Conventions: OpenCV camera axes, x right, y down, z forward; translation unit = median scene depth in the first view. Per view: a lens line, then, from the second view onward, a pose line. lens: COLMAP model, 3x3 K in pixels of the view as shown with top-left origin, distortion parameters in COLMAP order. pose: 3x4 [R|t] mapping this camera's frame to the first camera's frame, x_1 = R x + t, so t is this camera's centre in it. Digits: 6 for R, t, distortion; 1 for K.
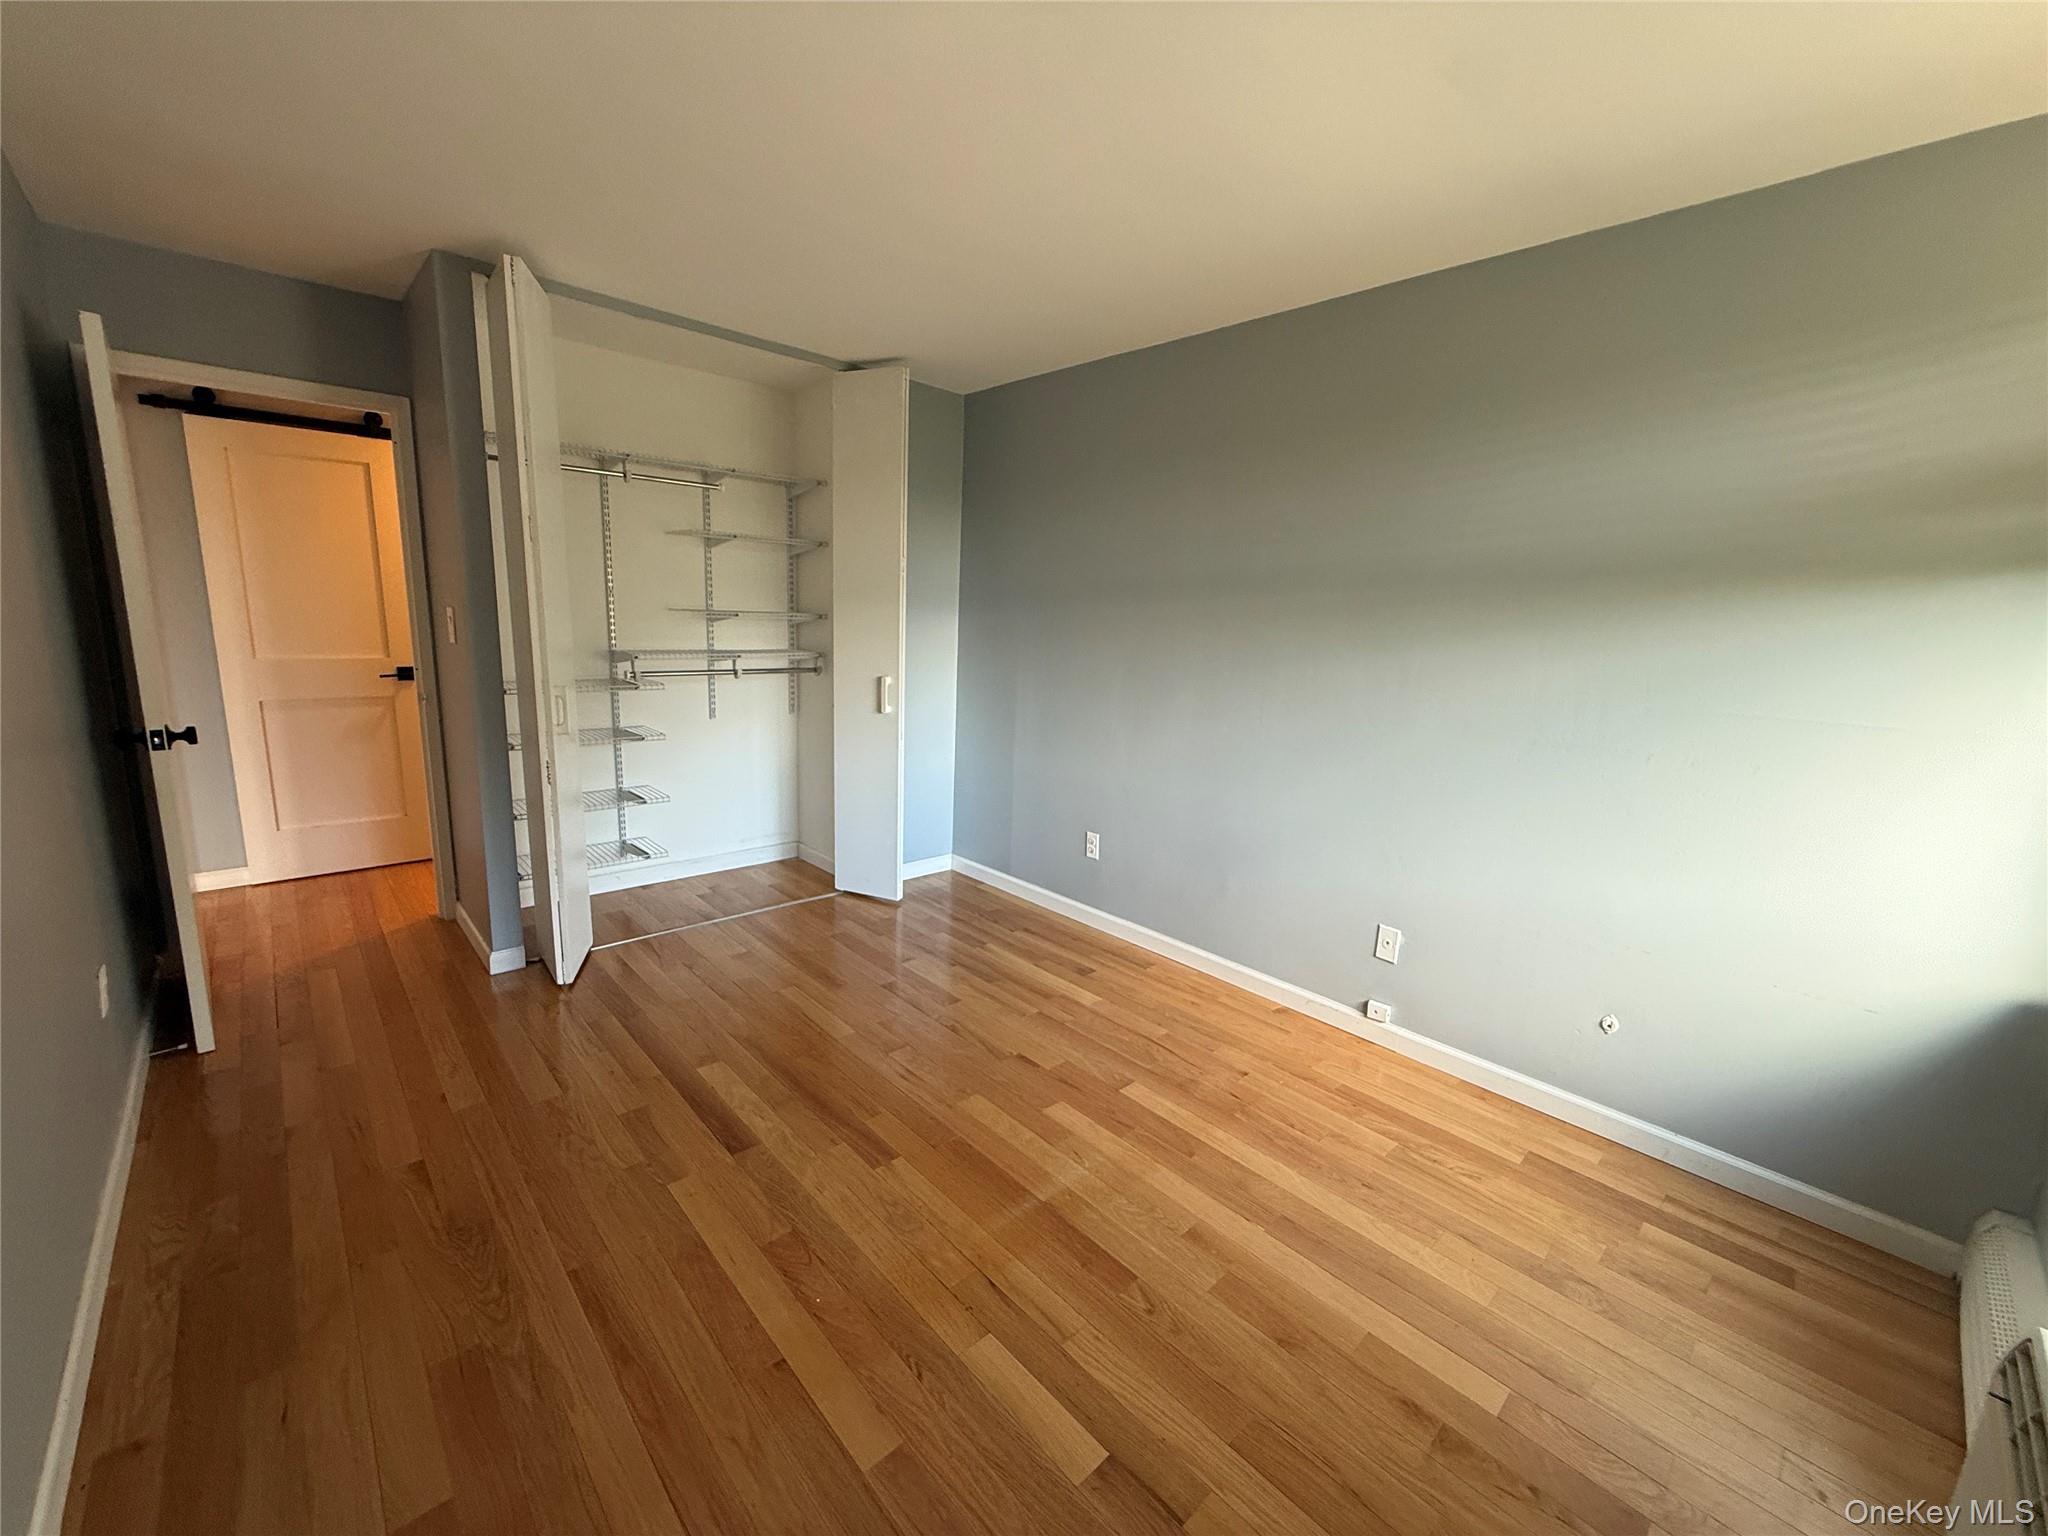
lens RADIAL K [[816.4, 0, 1018.4], [0, 816.4, 765.2], [0, 0, 1]] dist [0.000799, 0.000194]
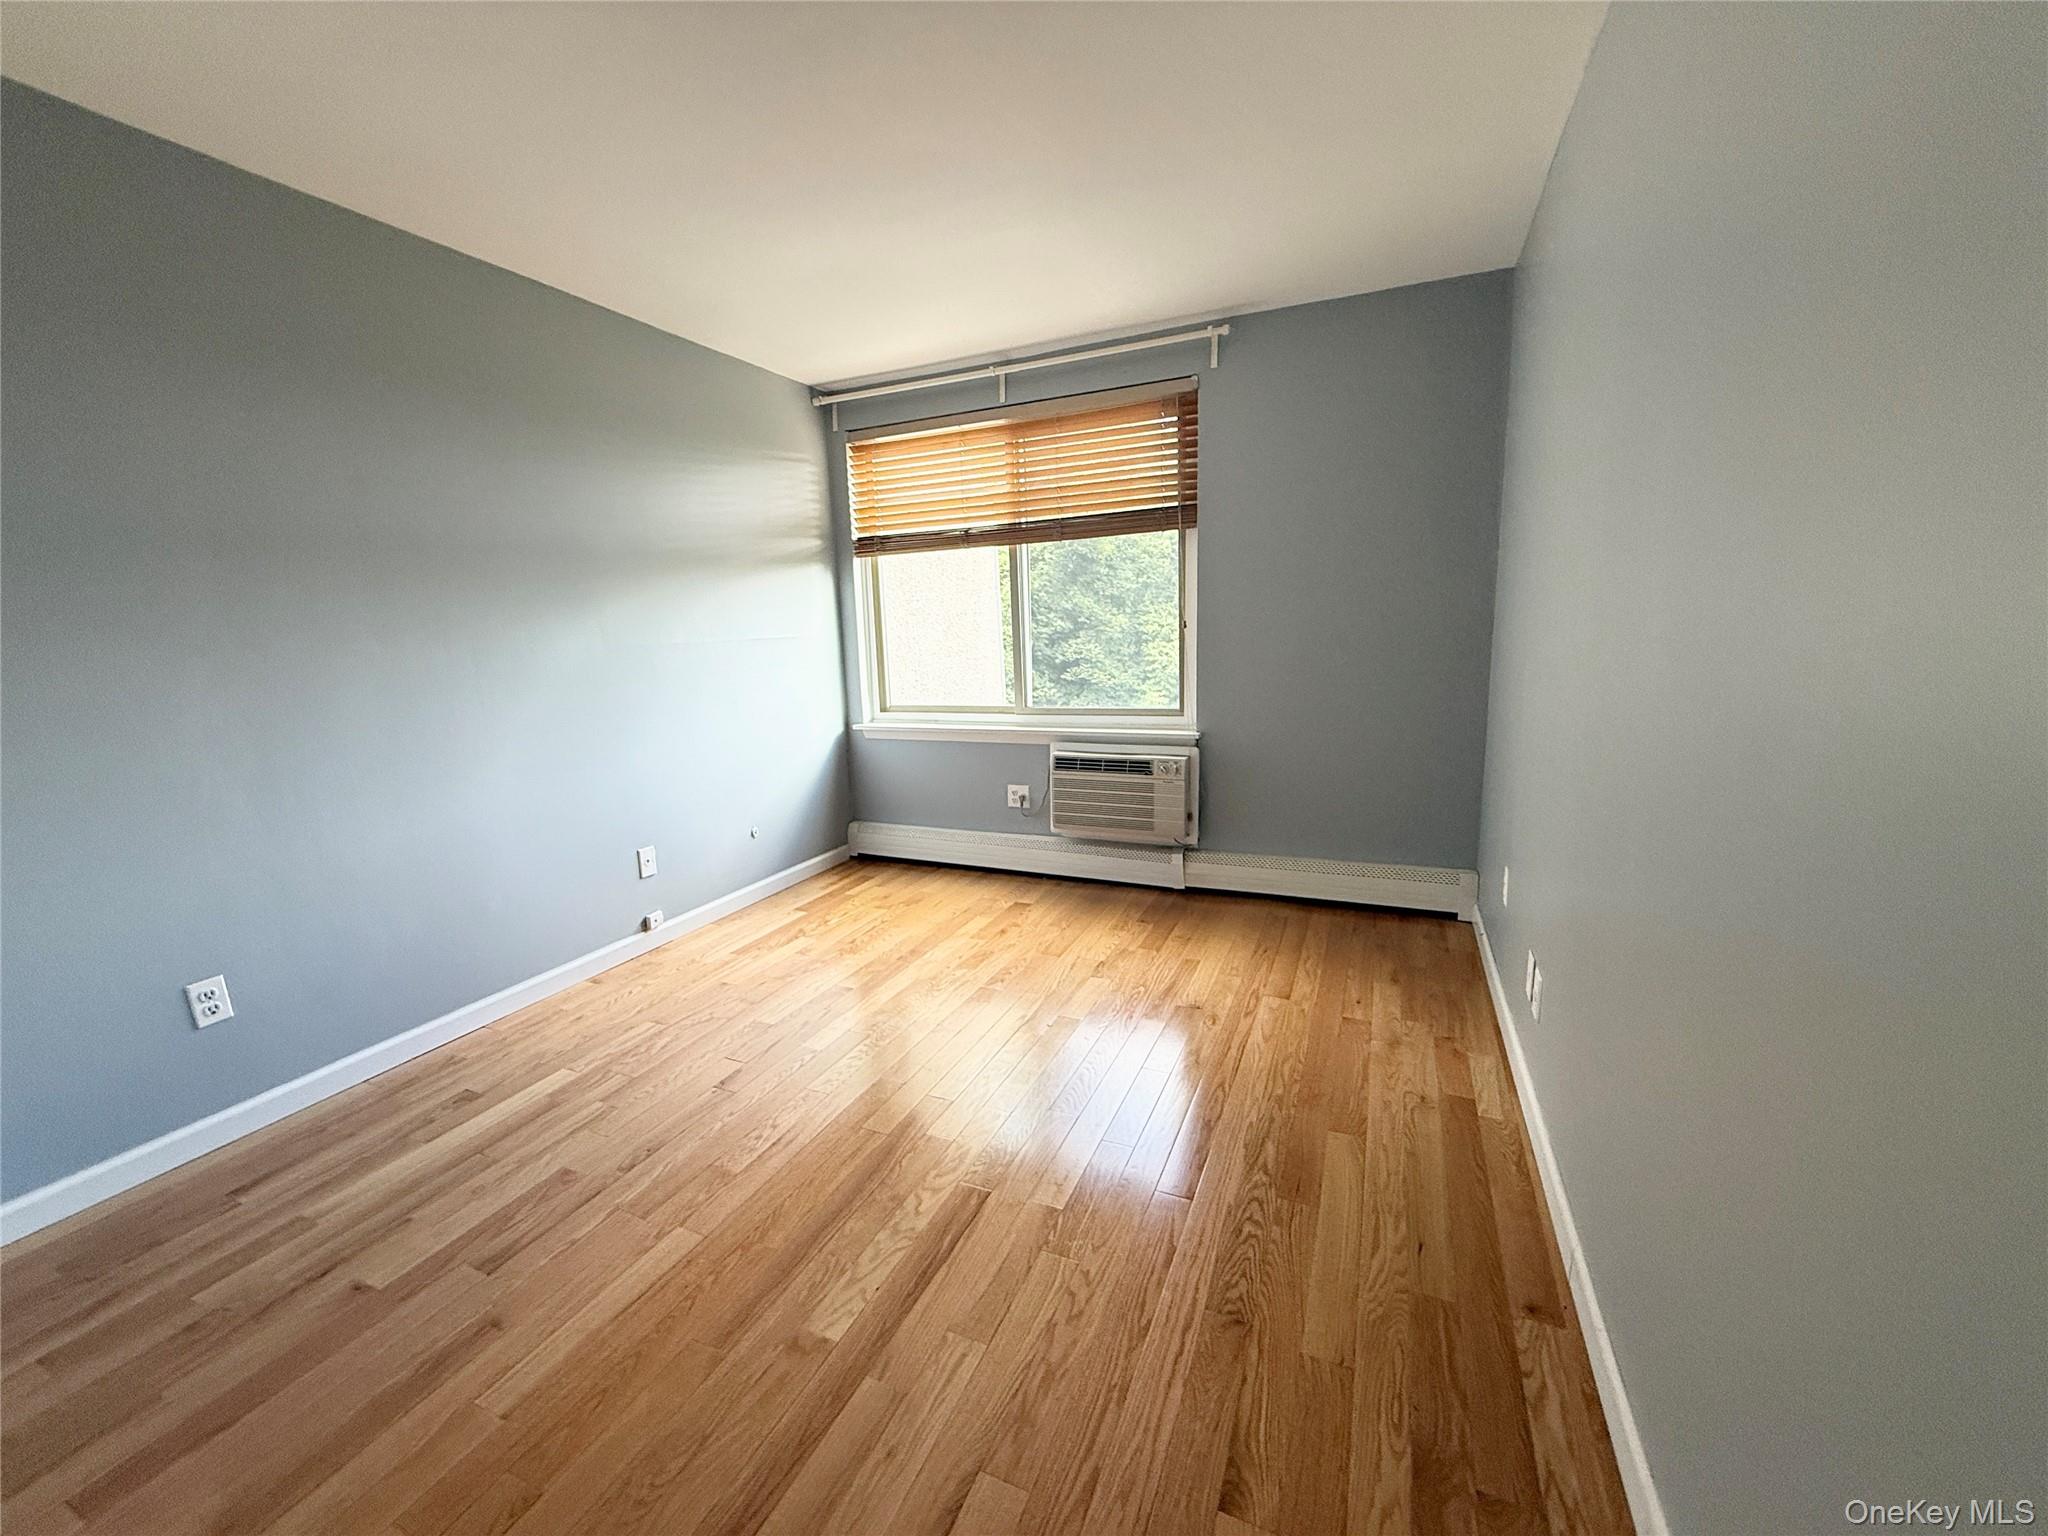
lens RADIAL K [[816.4, 0, 1018.4], [0, 816.4, 765.2], [0, 0, 1]] dist [0.000799, 0.000194]
pose [[-0.392935, -0.181594, 0.901458, -0.812617], [0.188890, 0.943463, 0.272391, -0.137685], [-0.899957, 0.277309, -0.336418, 0.872880]]
